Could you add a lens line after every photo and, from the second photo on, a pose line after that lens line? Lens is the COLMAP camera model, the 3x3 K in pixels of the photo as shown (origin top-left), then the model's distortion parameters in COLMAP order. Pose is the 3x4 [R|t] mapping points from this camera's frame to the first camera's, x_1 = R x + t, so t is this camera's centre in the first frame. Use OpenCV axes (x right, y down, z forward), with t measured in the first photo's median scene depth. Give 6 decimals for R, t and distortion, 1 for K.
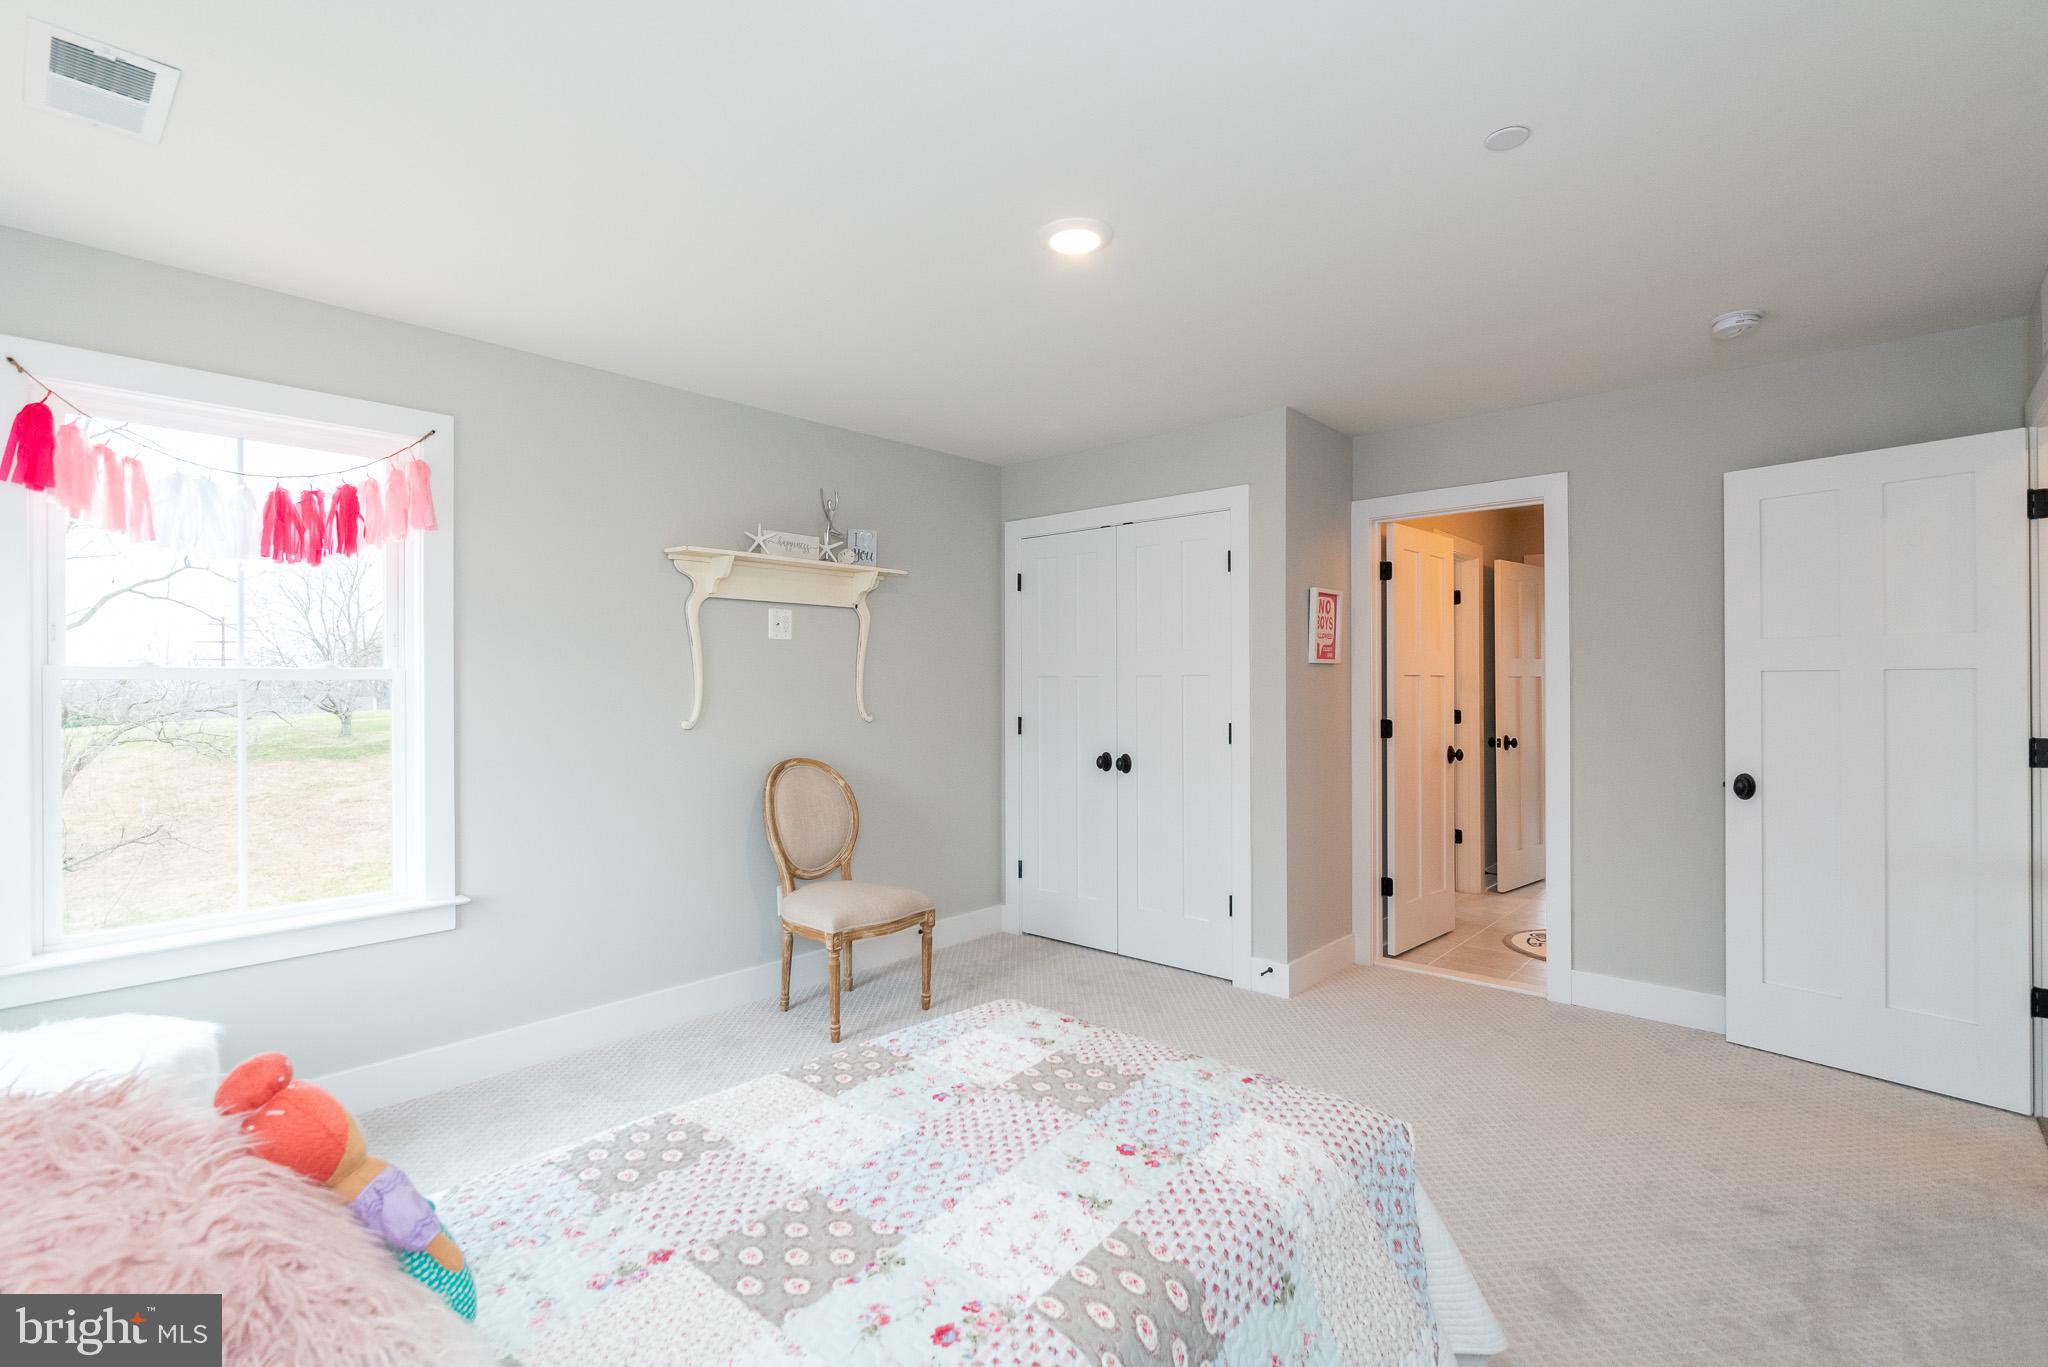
lens RADIAL K [[956.0, 0, 1023.2], [0, 956.0, 678.0], [0, 0, 1]] dist [0.000076, -0.000872]
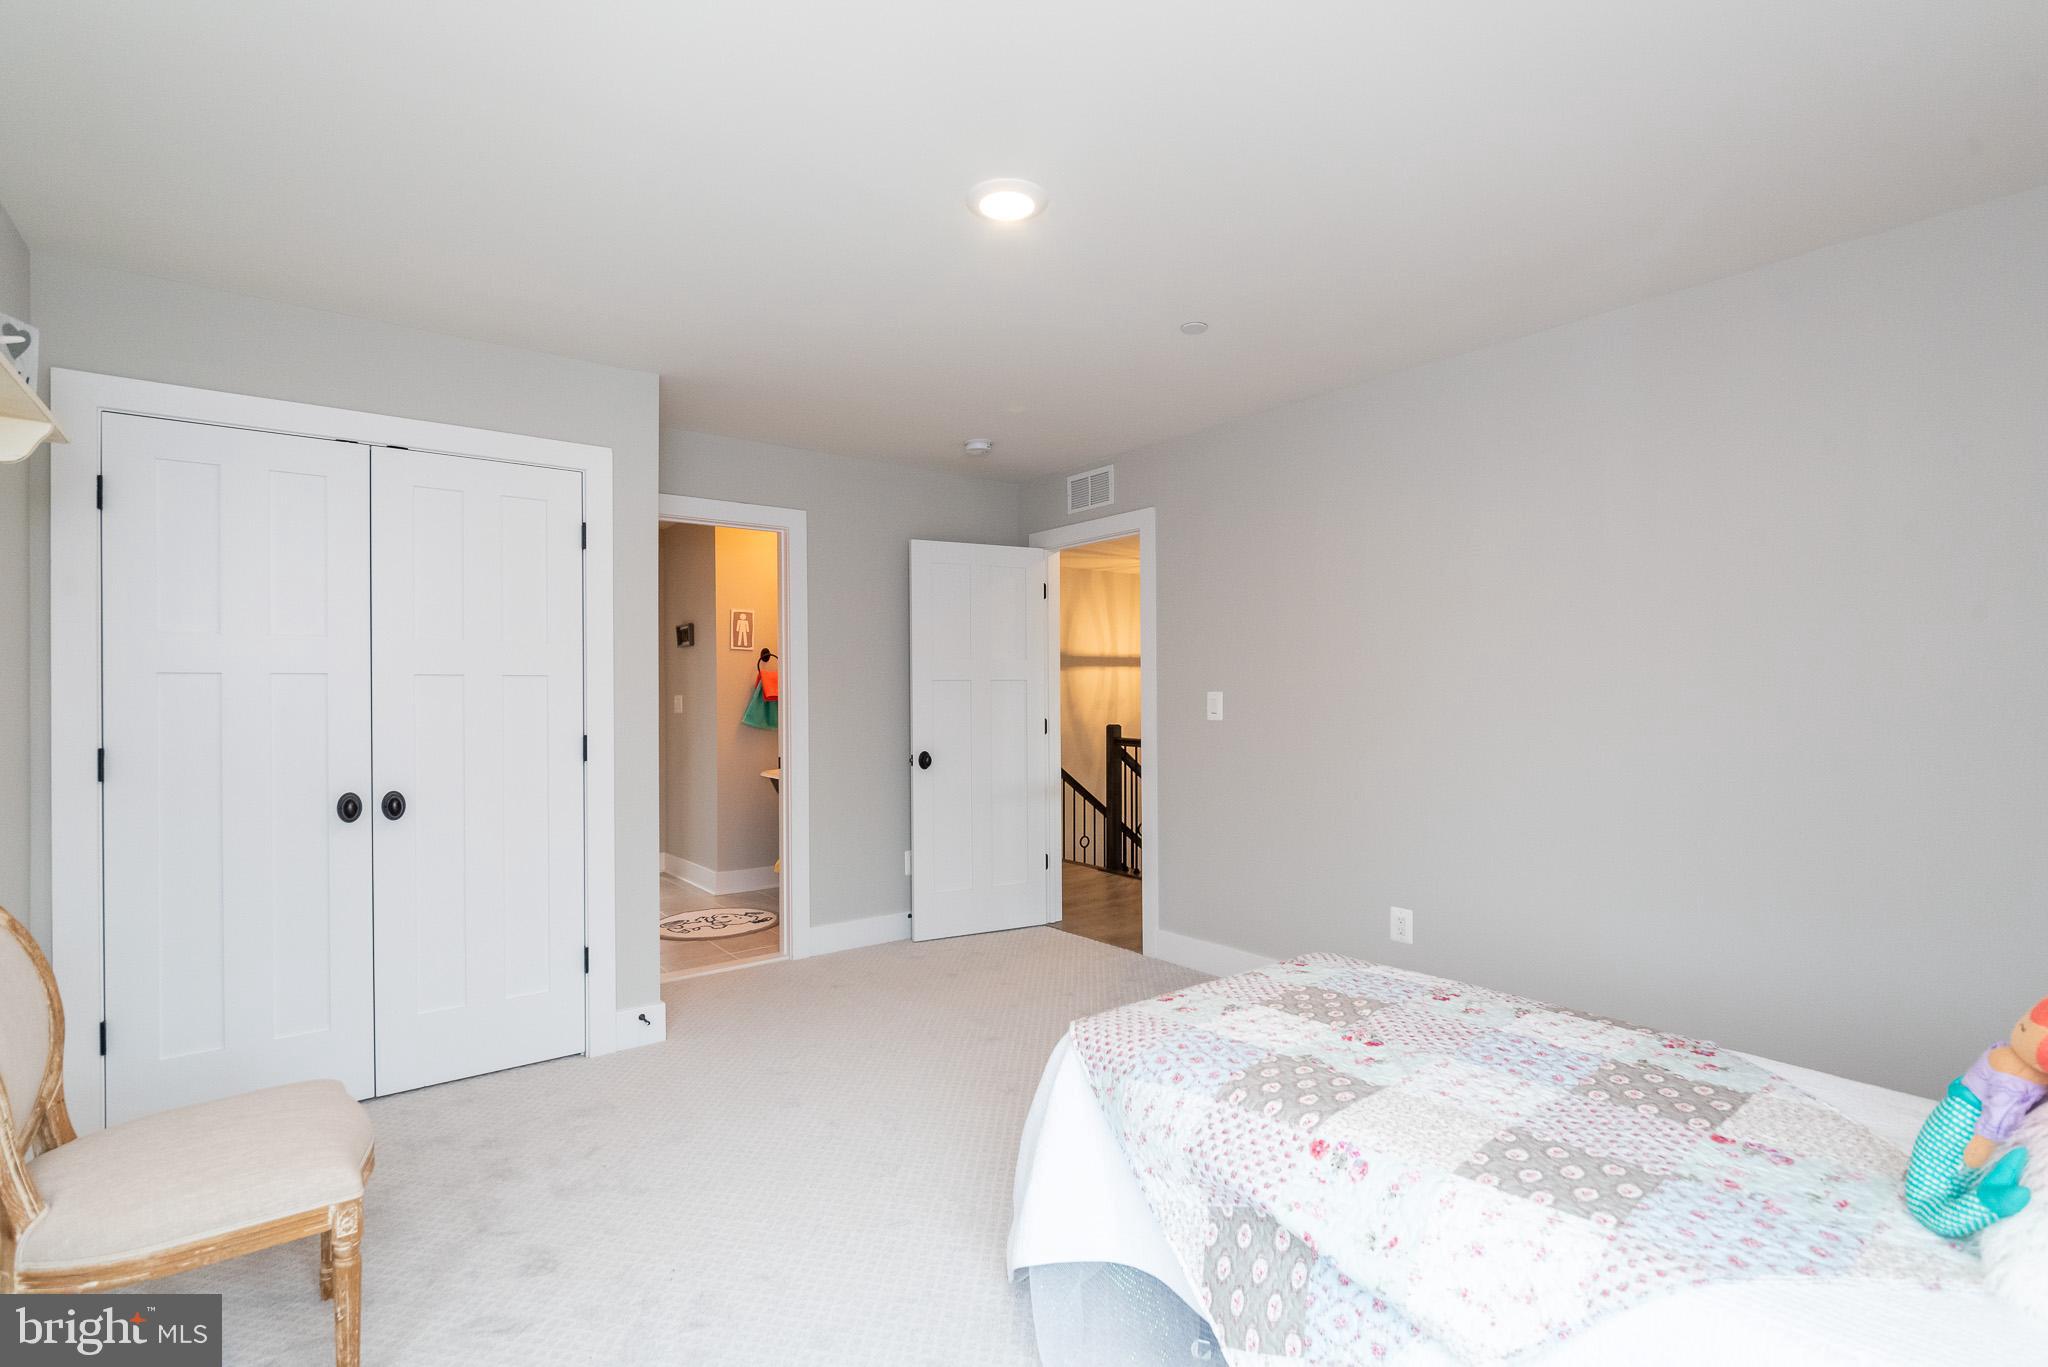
lens RADIAL K [[956.0, 0, 1014.7], [0, 956.0, 685.8], [0, 0, 1]] dist [0.000076, -0.000872]
pose [[0.171108, 0.010317, 0.985198, -0.686762], [-0.002798, 0.999946, -0.009986, 0.016640], [-0.985248, -0.001048, 0.171127, 0.663976]]
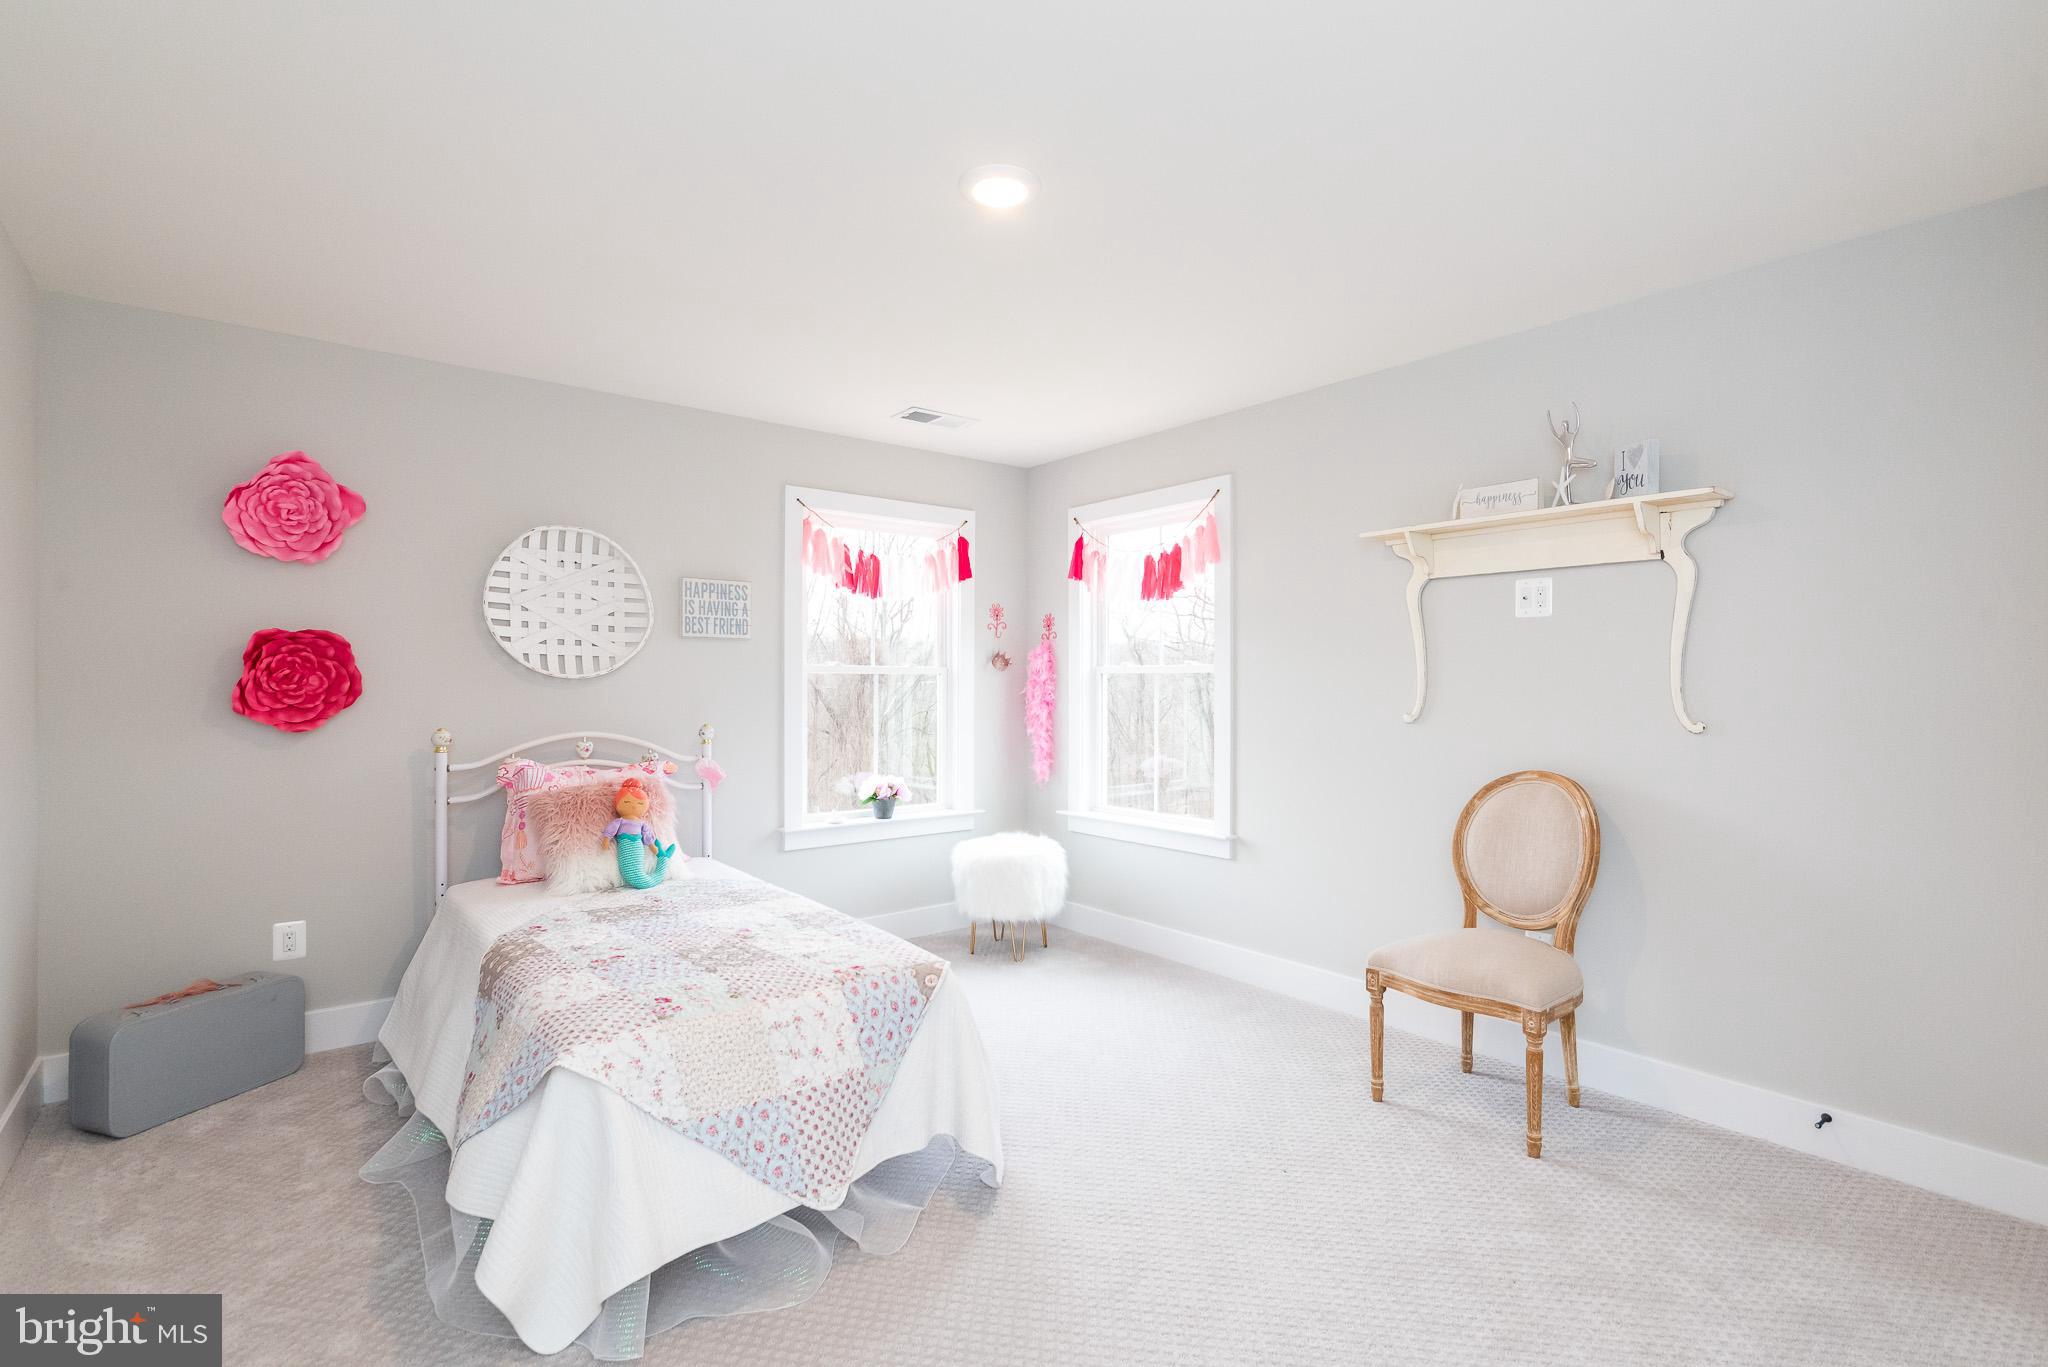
lens RADIAL K [[956.0, 0, 1016.2], [0, 956.0, 679.3], [0, 0, 1]] dist [0.000076, -0.000872]
pose [[-0.168359, 0.001251, -0.985725, 0.767925], [0.006444, 0.999979, 0.000168, 0.010028], [0.985705, -0.006324, -0.168363, 0.932423]]
